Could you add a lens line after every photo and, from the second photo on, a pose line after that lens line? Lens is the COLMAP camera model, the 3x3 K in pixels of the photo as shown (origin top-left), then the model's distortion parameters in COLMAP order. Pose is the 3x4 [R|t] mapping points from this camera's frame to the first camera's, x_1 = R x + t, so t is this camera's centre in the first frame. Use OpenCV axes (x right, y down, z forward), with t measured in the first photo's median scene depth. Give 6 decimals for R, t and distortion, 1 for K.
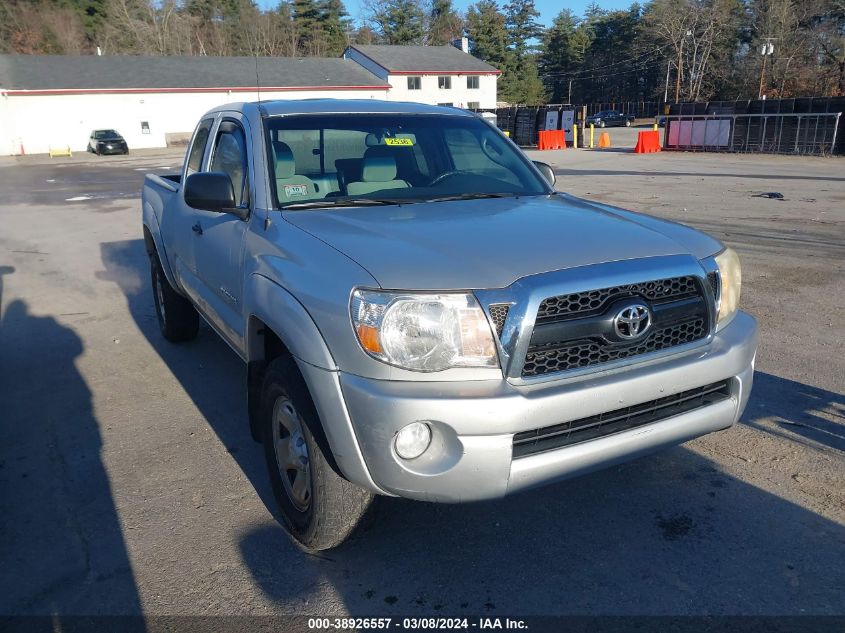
lens RADIAL K [[666.7, 0, 421.2], [0, 666.7, 315.0], [0, 0, 1]] dist [0.003786, -0.002751]
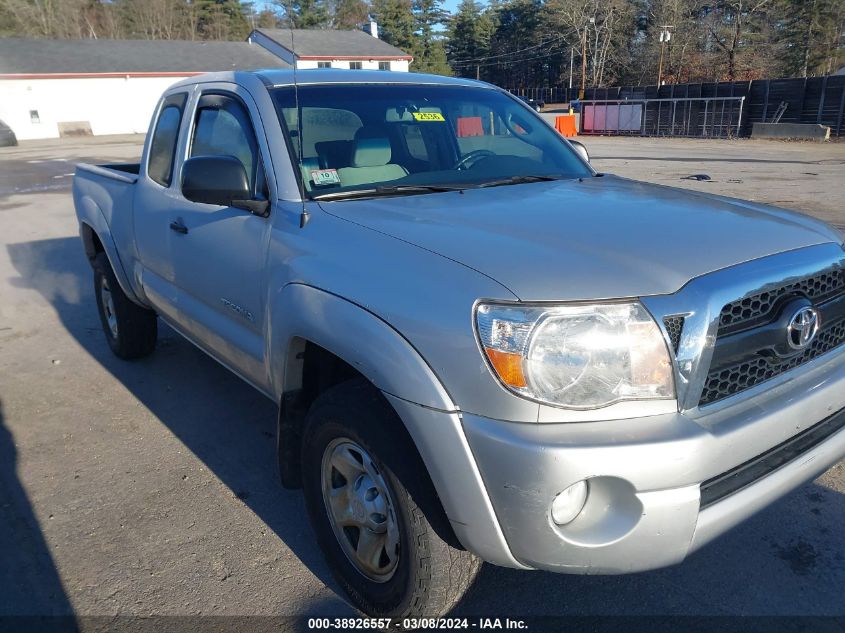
lens RADIAL K [[669.4, 0, 417.1], [0, 669.4, 316.8], [0, 0, 1]] dist [0.012566, -0.024045]
pose [[0.991775, -0.043295, 0.120450, -0.087311], [0.041083, 0.998939, 0.020788, -0.014014], [-0.121222, -0.015668, 0.992502, 0.086396]]
